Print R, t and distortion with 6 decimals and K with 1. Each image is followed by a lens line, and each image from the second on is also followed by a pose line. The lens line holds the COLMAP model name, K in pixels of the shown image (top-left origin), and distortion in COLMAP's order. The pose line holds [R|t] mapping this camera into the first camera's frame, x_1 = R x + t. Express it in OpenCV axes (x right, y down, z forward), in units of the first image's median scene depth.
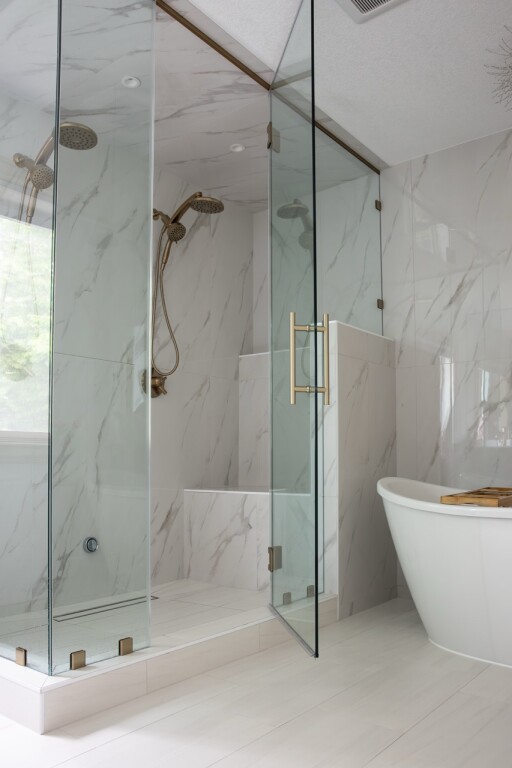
lens RADIAL K [[622.2, 0, 254.7], [0, 622.2, 451.5], [0, 0, 1]] dist [-0.079353, 0.001481]
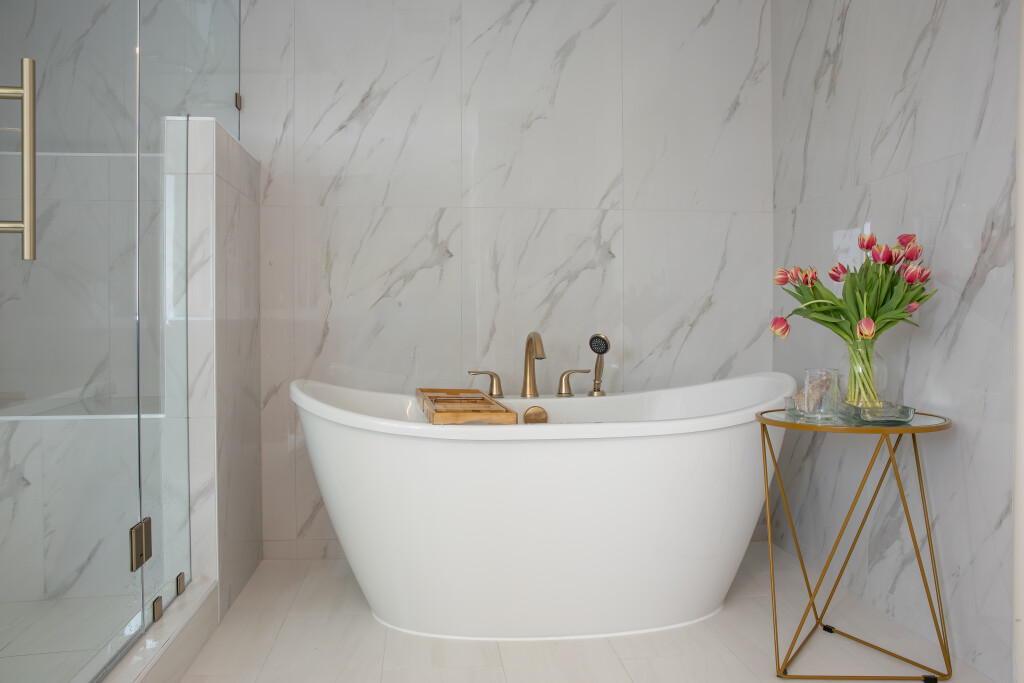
lens RADIAL K [[815.2, 0, 512.0], [0, 815.2, 341.5], [0, 0, 1]] dist [-0.106055, 0.087779]
pose [[0.708603, -0.012691, 0.705493, -0.191453], [-0.011029, 0.999517, 0.029058, -0.022792], [-0.705521, -0.028371, 0.708121, 0.239621]]
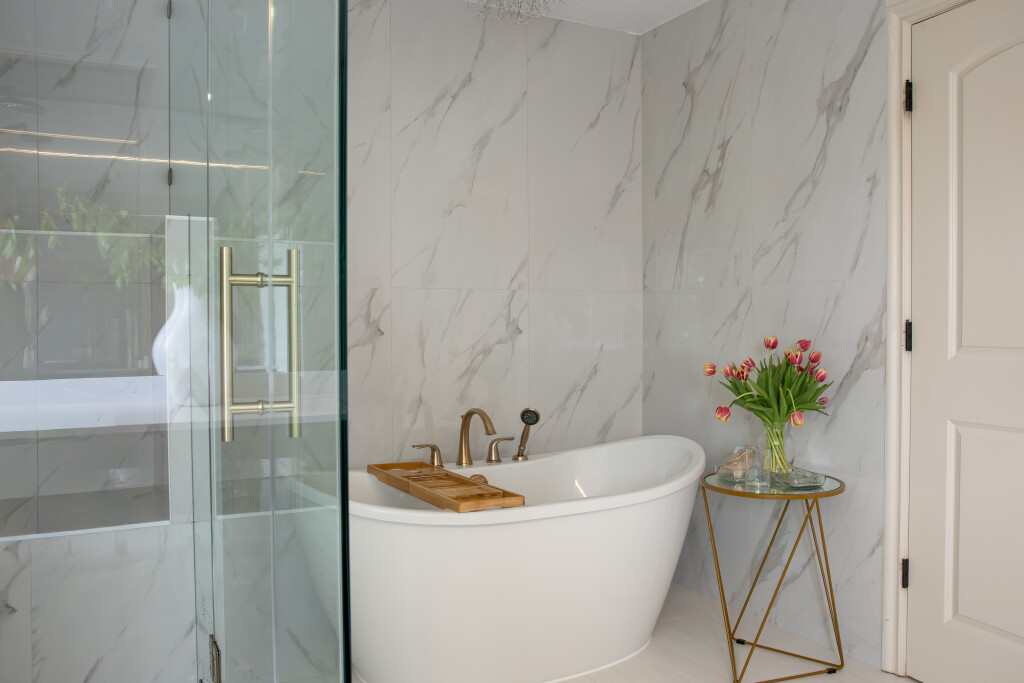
lens RADIAL K [[829.6, 0, 524.5], [0, 829.6, 343.7], [0, 0, 1]] dist [-0.079353, 0.001481]
pose [[0.392433, -0.019353, 0.919577, -0.433941], [-0.010603, 0.999617, 0.025563, -0.108301], [-0.919719, -0.019782, 0.392078, 0.401029]]
